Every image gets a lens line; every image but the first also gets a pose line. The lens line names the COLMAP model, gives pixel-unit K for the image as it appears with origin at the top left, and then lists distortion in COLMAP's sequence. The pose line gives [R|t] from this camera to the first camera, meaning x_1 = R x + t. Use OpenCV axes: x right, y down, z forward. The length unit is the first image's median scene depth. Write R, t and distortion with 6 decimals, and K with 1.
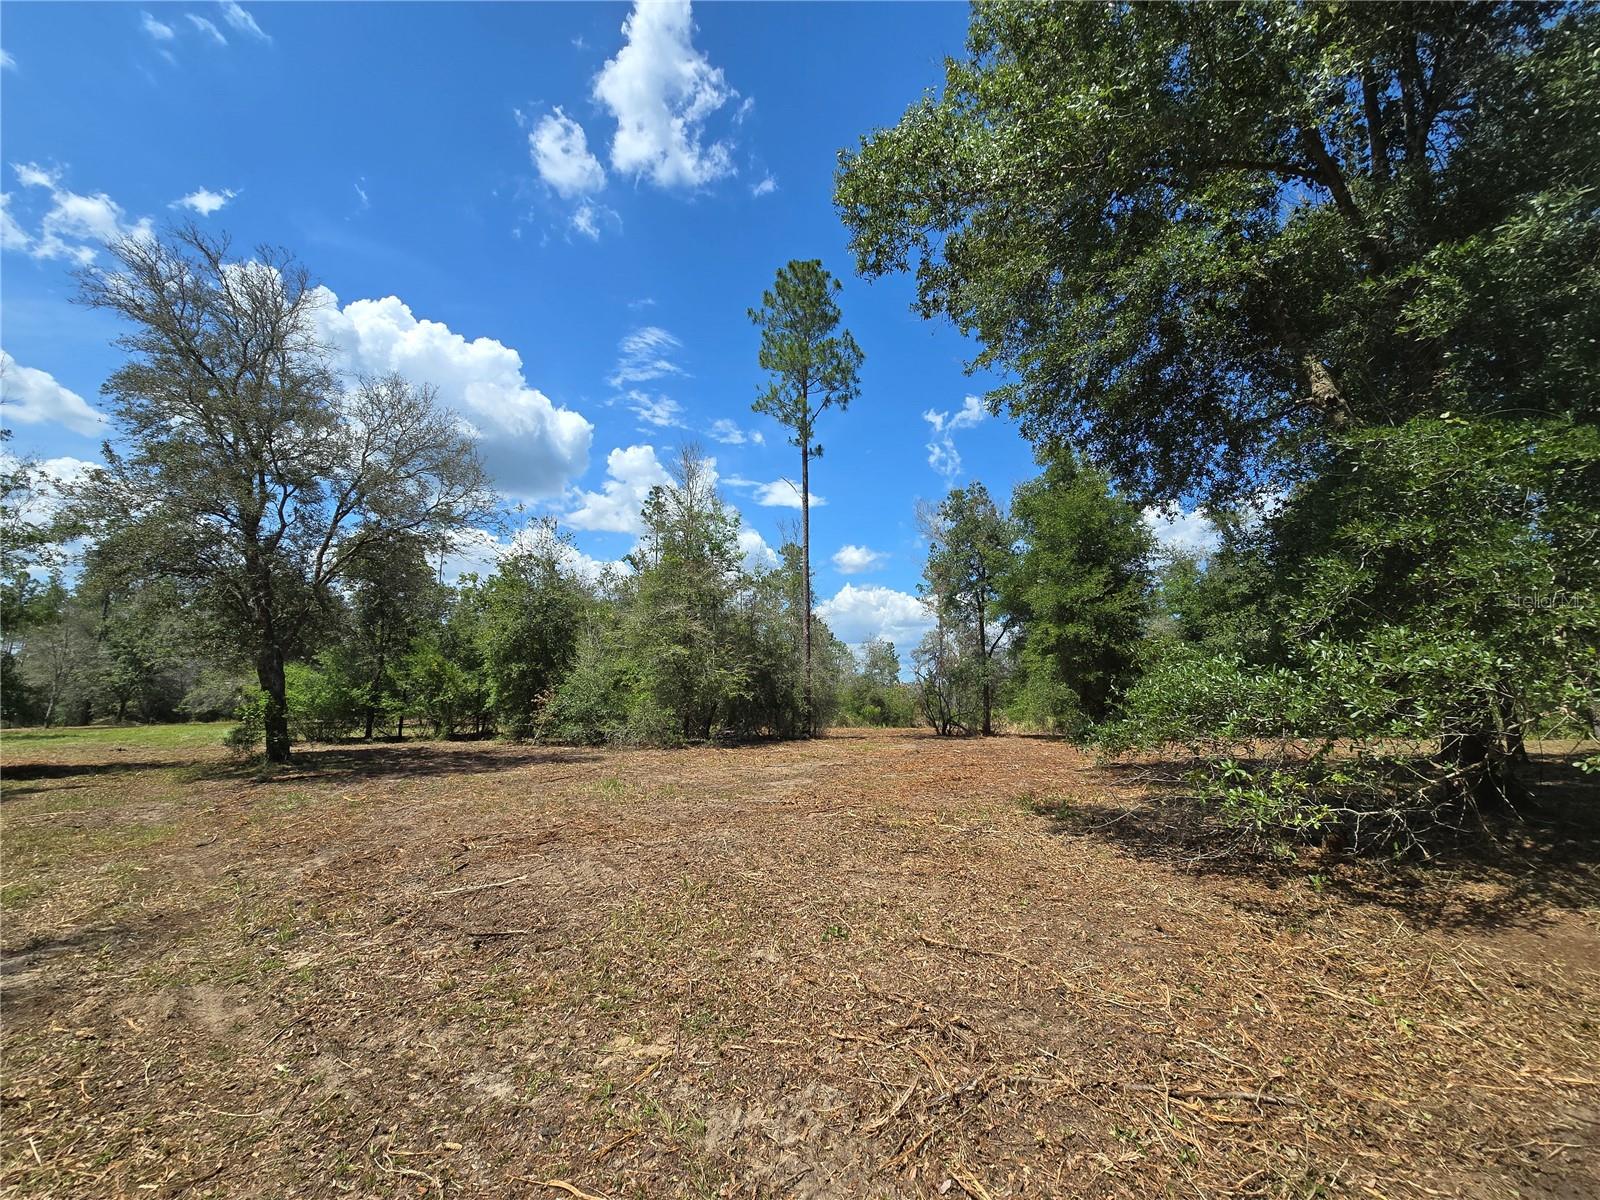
lens RADIAL K [[637.1, 0, 804.0], [0, 637.1, 612.0], [0, 0, 1]] dist [-0.009353, -0.000512]
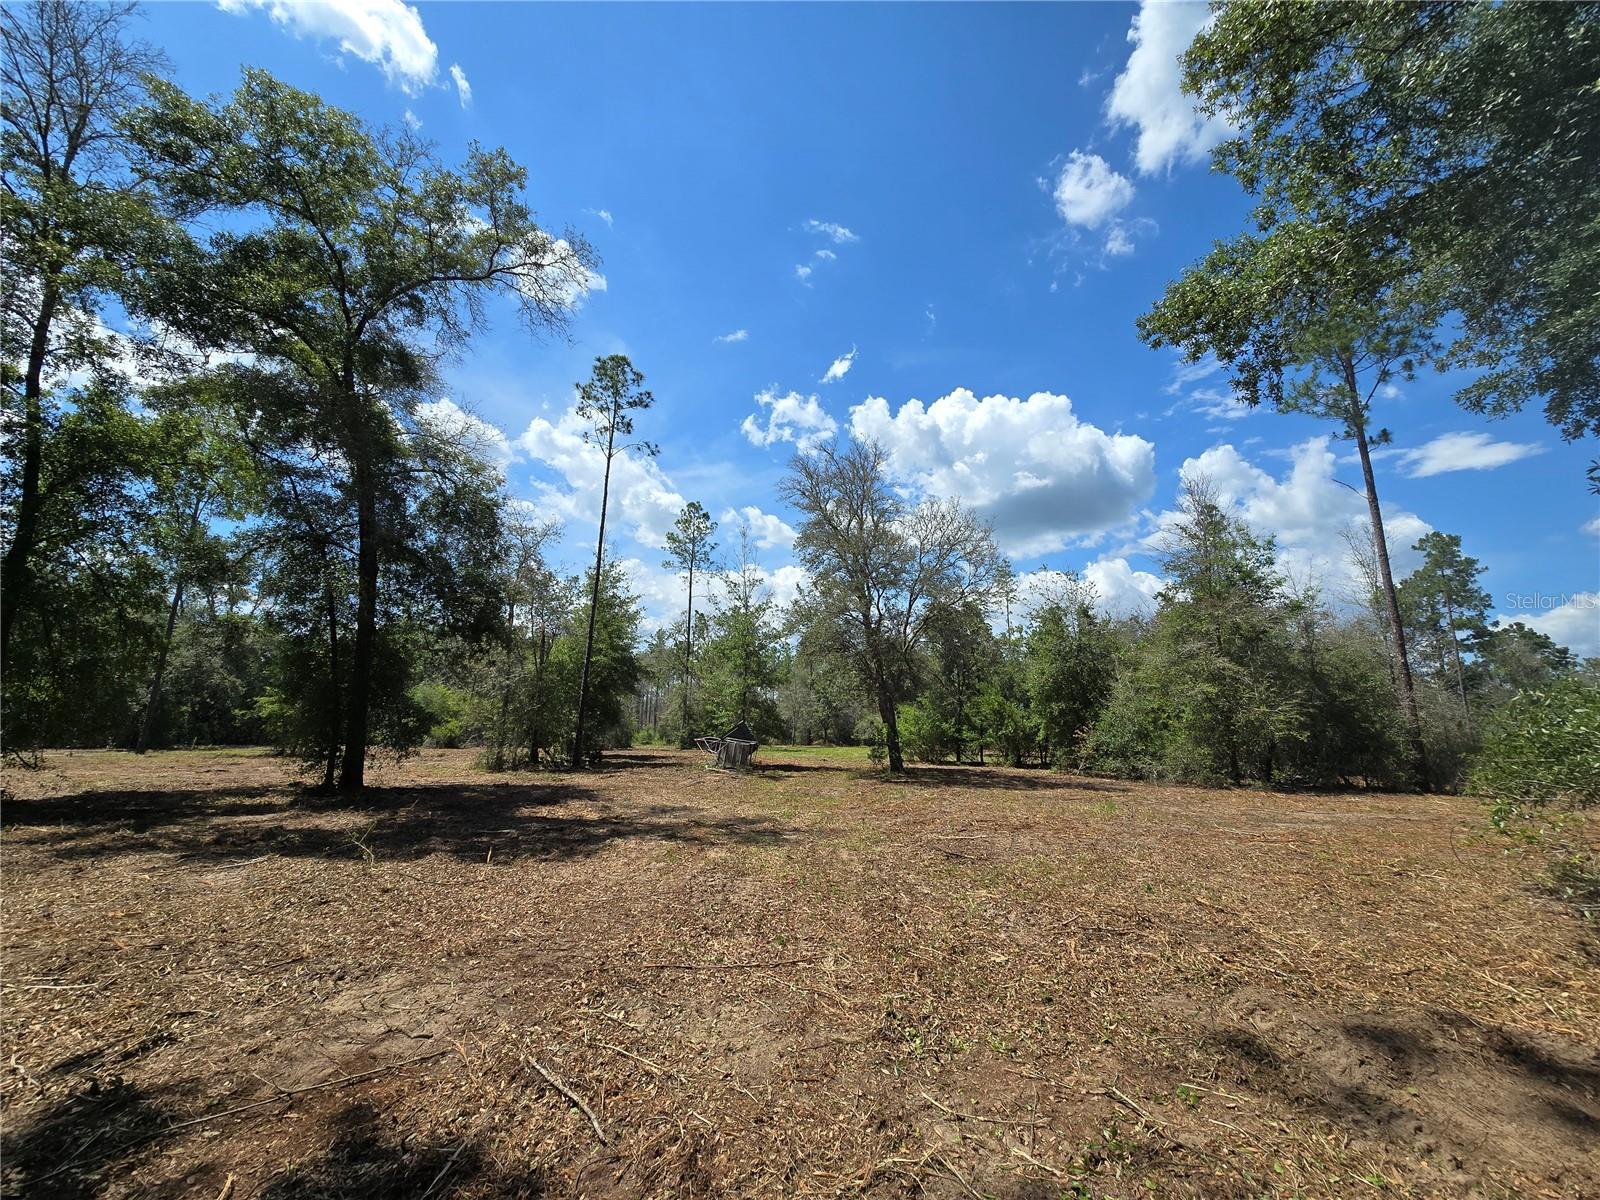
lens RADIAL K [[637.1, 0, 804.0], [0, 637.1, 612.0], [0, 0, 1]] dist [-0.009353, -0.000512]
pose [[0.655617, -0.115317, -0.746236, 0.122239], [0.072690, 0.993318, -0.089636, -0.011614], [0.751586, 0.004523, 0.659619, -0.100761]]
